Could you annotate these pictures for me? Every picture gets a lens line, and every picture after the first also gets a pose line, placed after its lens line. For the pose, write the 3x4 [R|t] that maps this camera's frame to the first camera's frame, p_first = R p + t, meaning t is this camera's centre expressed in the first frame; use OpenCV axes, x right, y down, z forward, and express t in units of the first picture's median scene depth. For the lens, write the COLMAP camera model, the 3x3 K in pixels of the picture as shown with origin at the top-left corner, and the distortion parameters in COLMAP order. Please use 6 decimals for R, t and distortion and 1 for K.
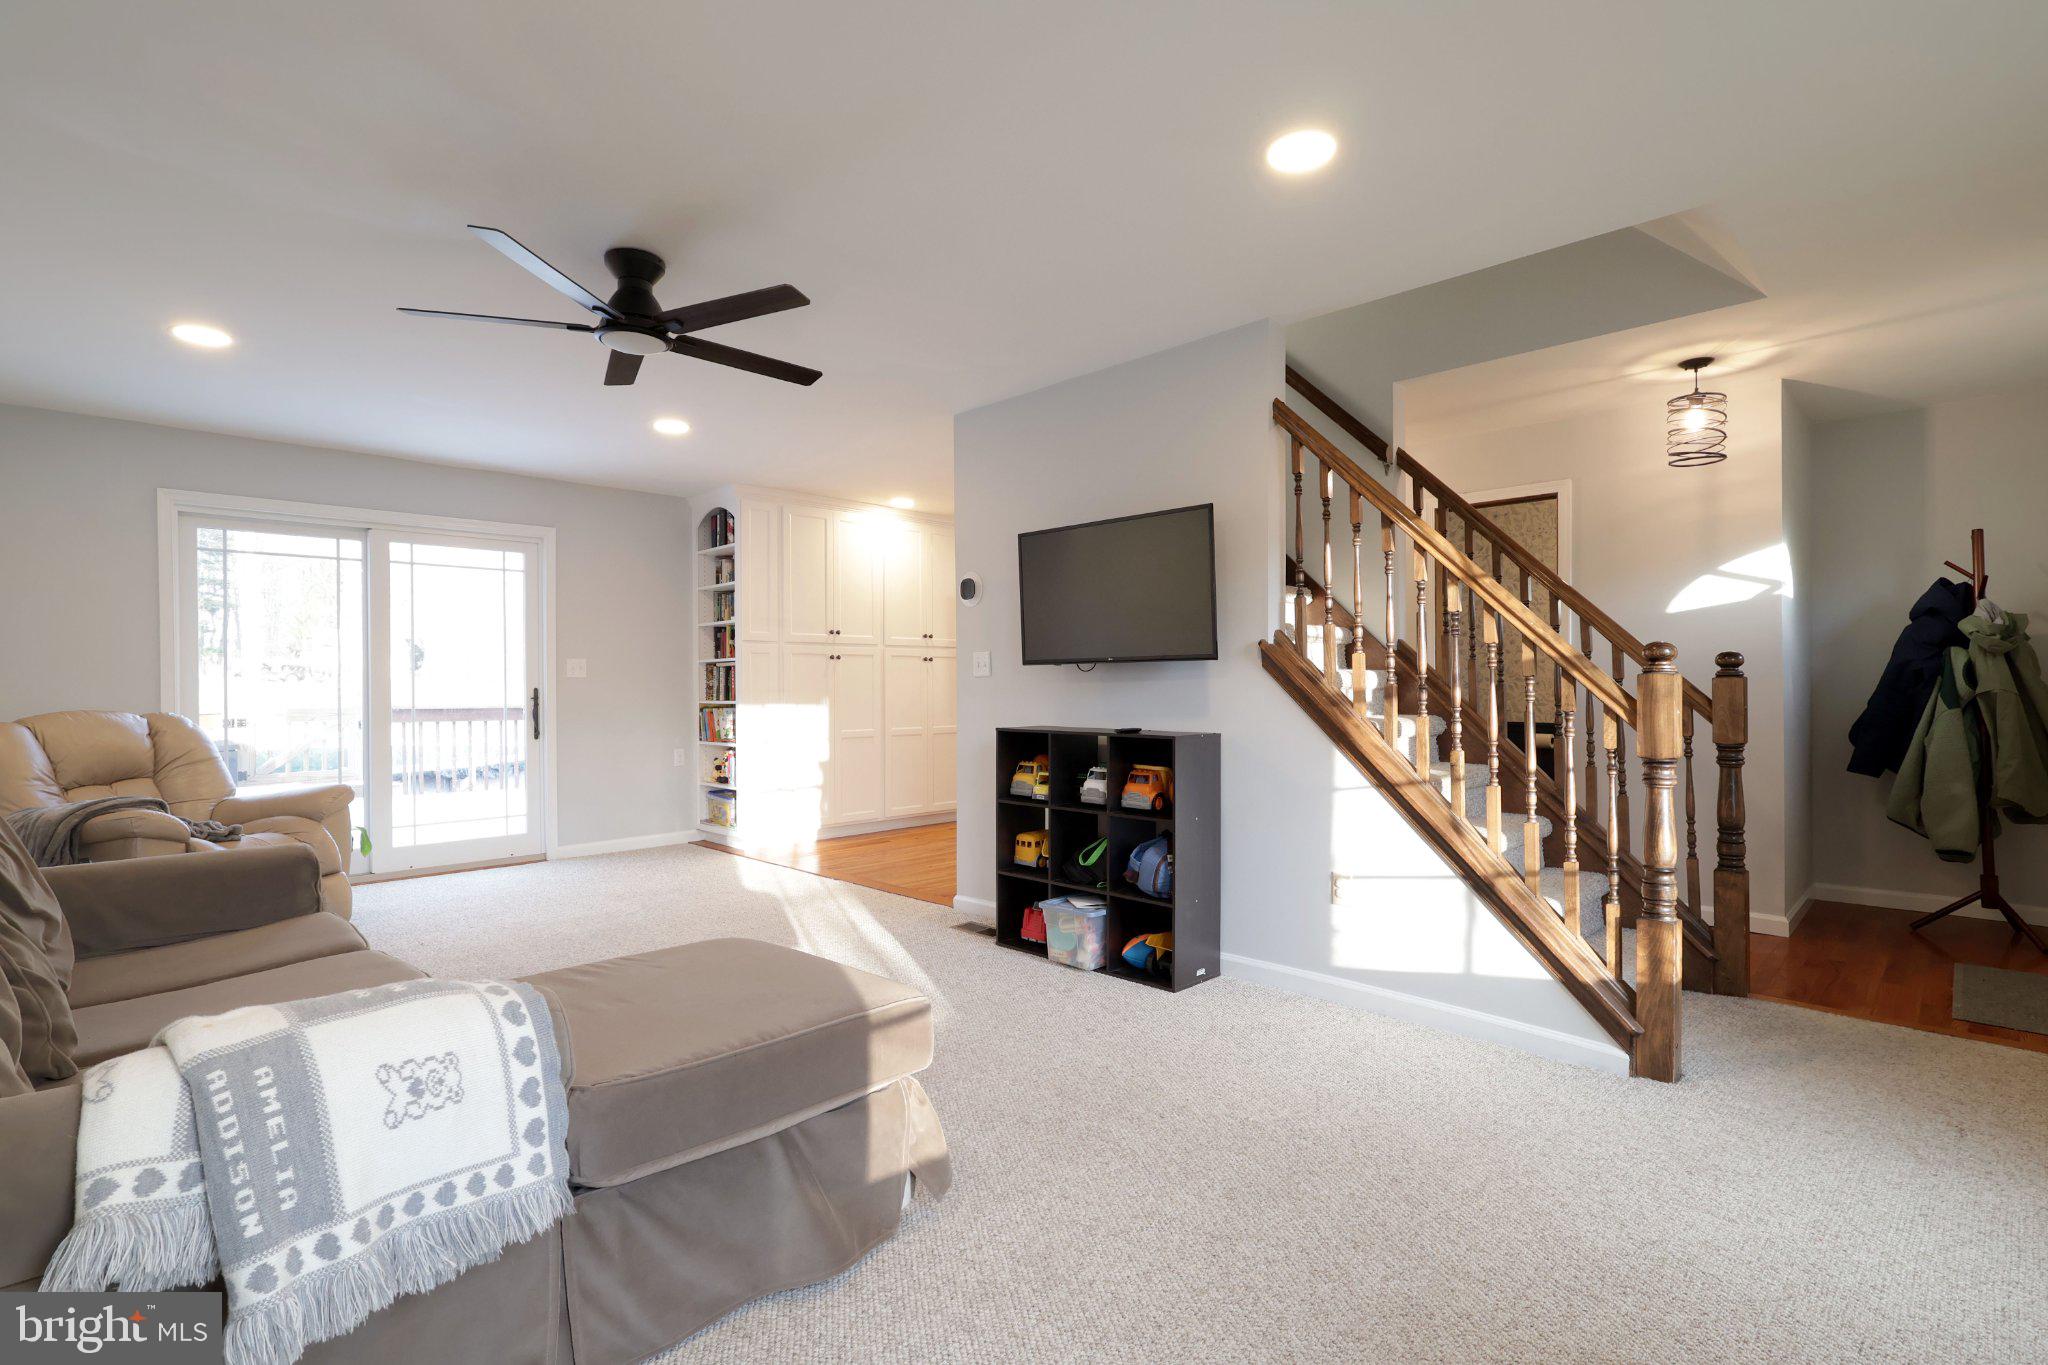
lens RADIAL K [[961.3, 0, 1023.3], [0, 961.3, 692.0], [0, 0, 1]] dist [0.005740, 0.000044]
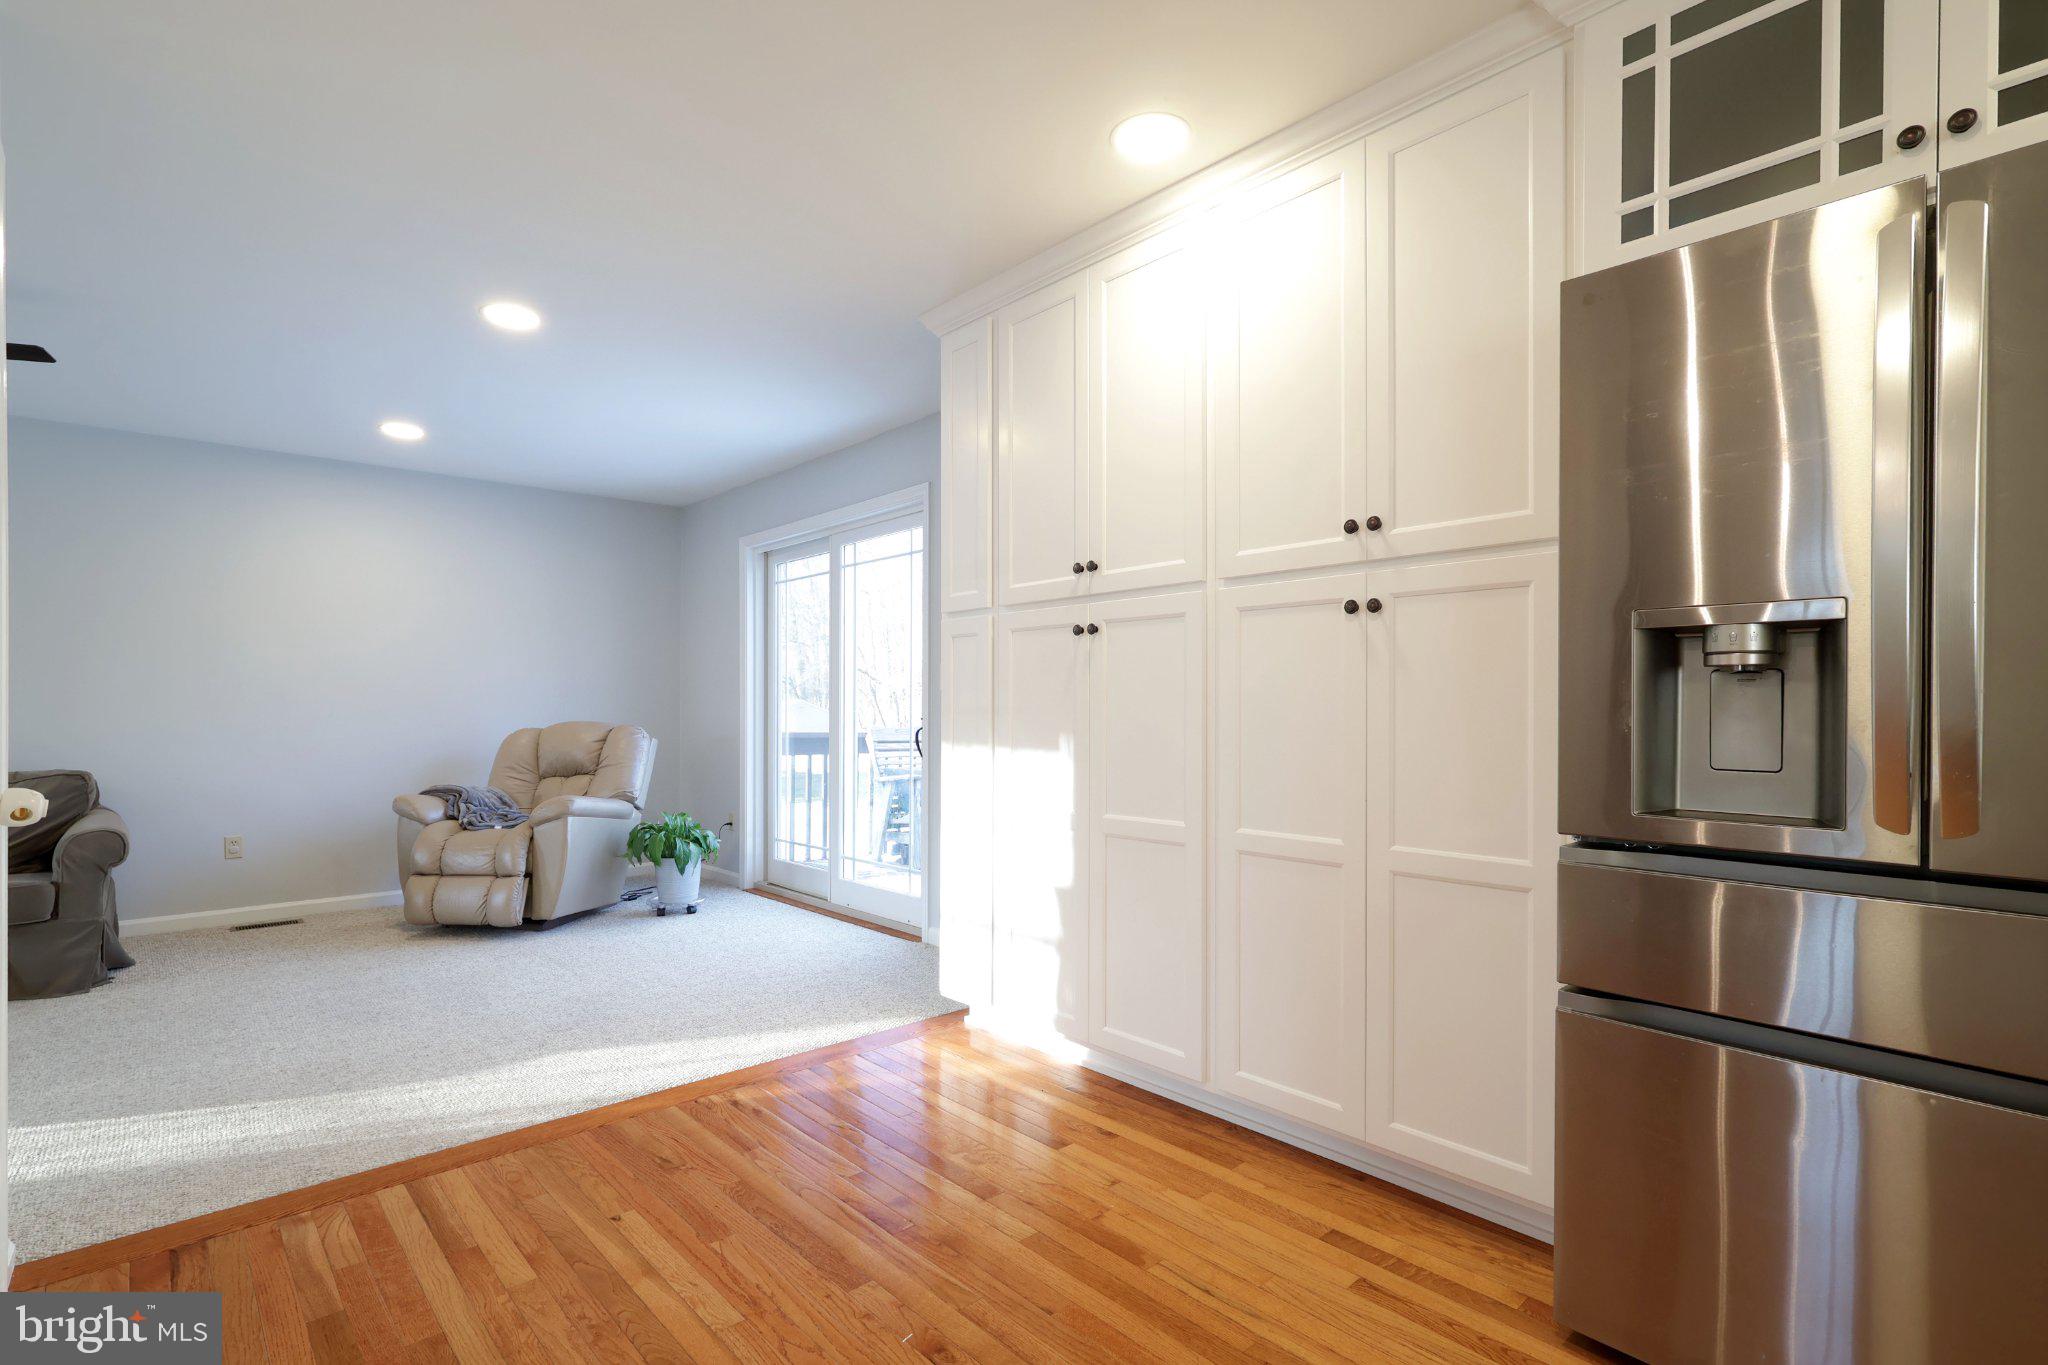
lens RADIAL K [[961.3, 0, 1019.2], [0, 961.3, 702.9], [0, 0, 1]] dist [0.005740, 0.000044]
pose [[-0.030150, 0.001964, -0.999543, 0.206145], [0.005939, 0.999981, 0.001785, -0.006701], [0.999528, -0.005882, -0.030161, 0.994388]]
